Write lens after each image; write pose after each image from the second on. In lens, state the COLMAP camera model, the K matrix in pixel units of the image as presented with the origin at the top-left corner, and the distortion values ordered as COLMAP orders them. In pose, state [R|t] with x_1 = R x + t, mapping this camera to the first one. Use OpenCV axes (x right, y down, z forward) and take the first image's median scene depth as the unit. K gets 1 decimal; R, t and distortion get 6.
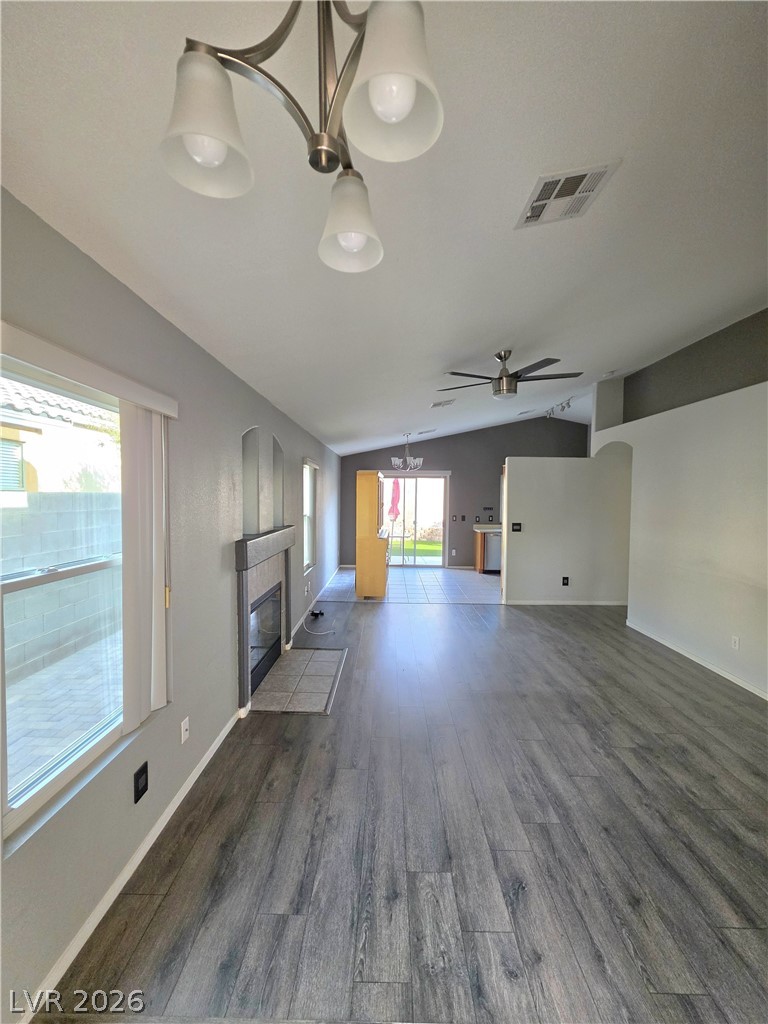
lens RADIAL K [[410.4, 0, 383.5], [0, 410.4, 515.6], [0, 0, 1]] dist [-0.002049, 0.000177]
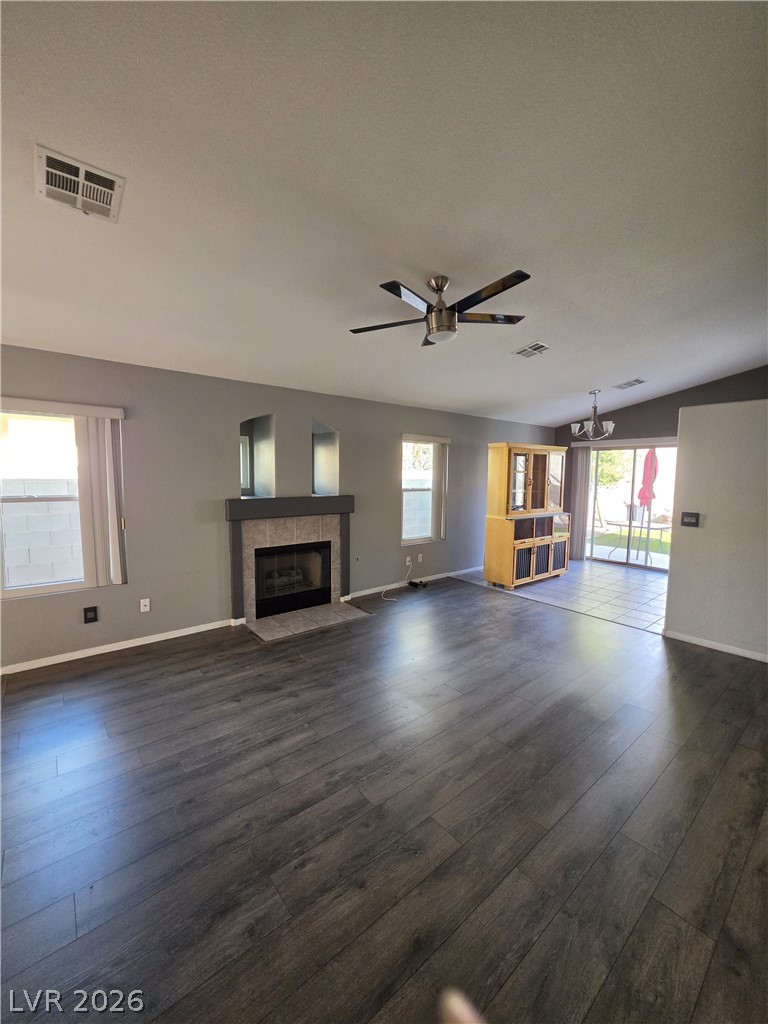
lens RADIAL K [[410.4, 0, 382.5], [0, 410.4, 512.8], [0, 0, 1]] dist [-0.002049, 0.000177]
pose [[0.643002, 0.071192, -0.762548, 1.137261], [-0.042612, 0.997453, 0.057192, 0.005206], [0.764678, -0.004281, 0.644399, 0.538657]]
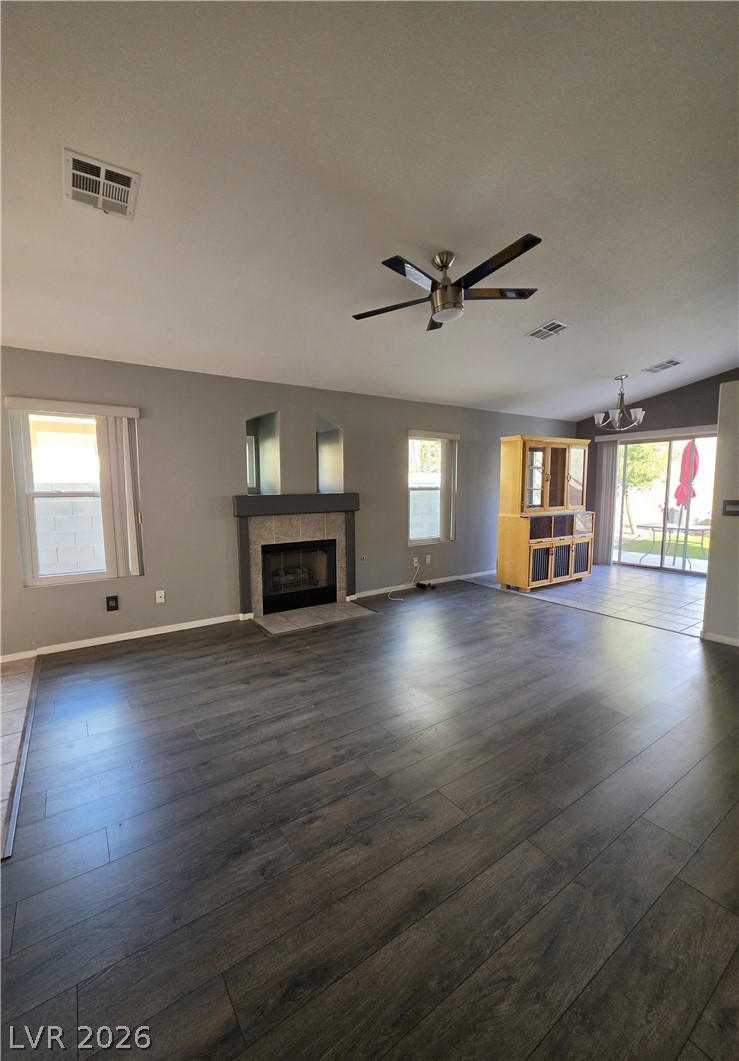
lens RADIAL K [[424.2, 0, 339.6], [0, 424.2, 530.6], [0, 0, 1]] dist [-0.003296, 0.000327]
pose [[0.549884, 0.072581, -0.832081, 1.166901], [-0.026269, 0.997227, 0.069626, 0.075255], [0.834828, -0.016428, 0.550266, 0.525100]]
